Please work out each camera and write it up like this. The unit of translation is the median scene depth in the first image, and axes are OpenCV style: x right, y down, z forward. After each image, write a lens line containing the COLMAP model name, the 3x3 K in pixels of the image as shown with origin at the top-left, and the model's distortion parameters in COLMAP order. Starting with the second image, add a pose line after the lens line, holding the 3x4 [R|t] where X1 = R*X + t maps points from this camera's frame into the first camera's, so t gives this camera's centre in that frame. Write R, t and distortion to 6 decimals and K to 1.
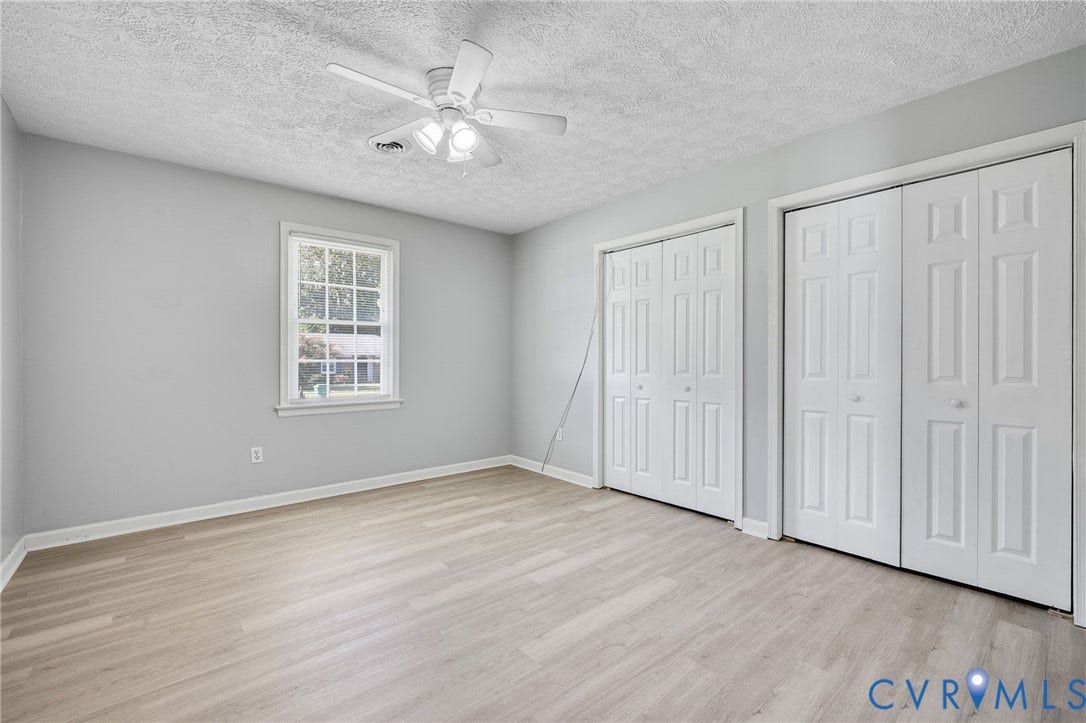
lens RADIAL K [[451.1, 0, 547.9], [0, 451.1, 357.0], [0, 0, 1]] dist [0.001189, 0.000020]
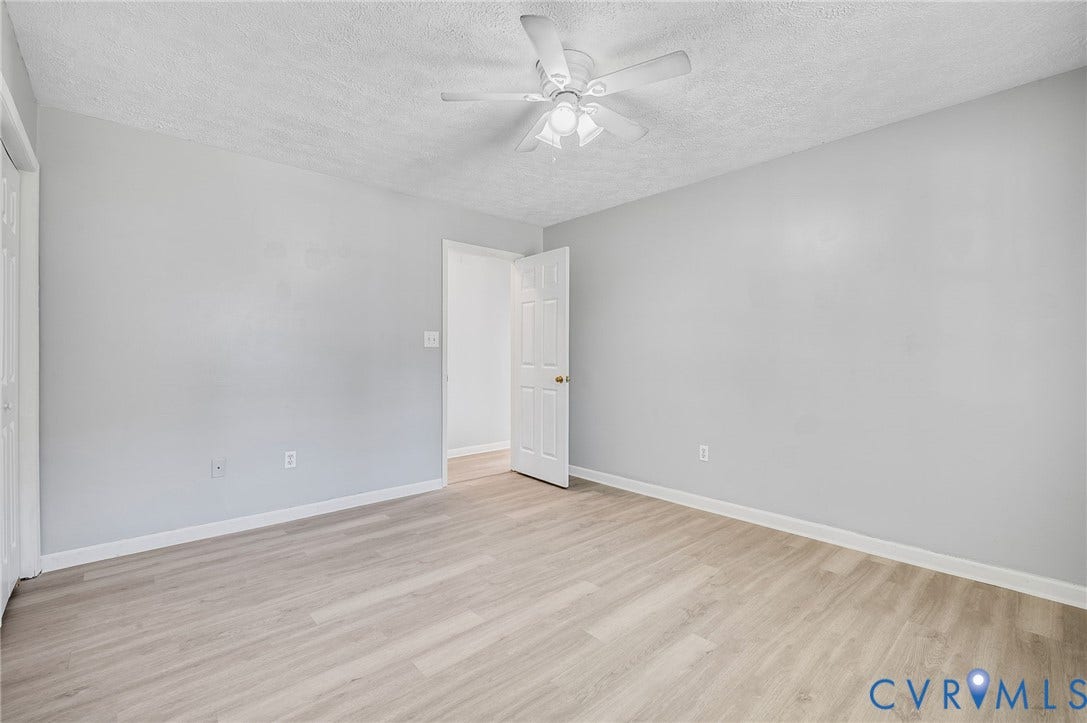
lens RADIAL K [[451.5, 0, 548.4], [0, 451.5, 357.0], [0, 0, 1]] dist [0.001189, 0.000020]
pose [[-0.999615, -0.000111, -0.027762, -0.150459], [0.000058, 0.999981, -0.006105, 0.009103], [0.027762, -0.006105, -0.999596, 1.924117]]
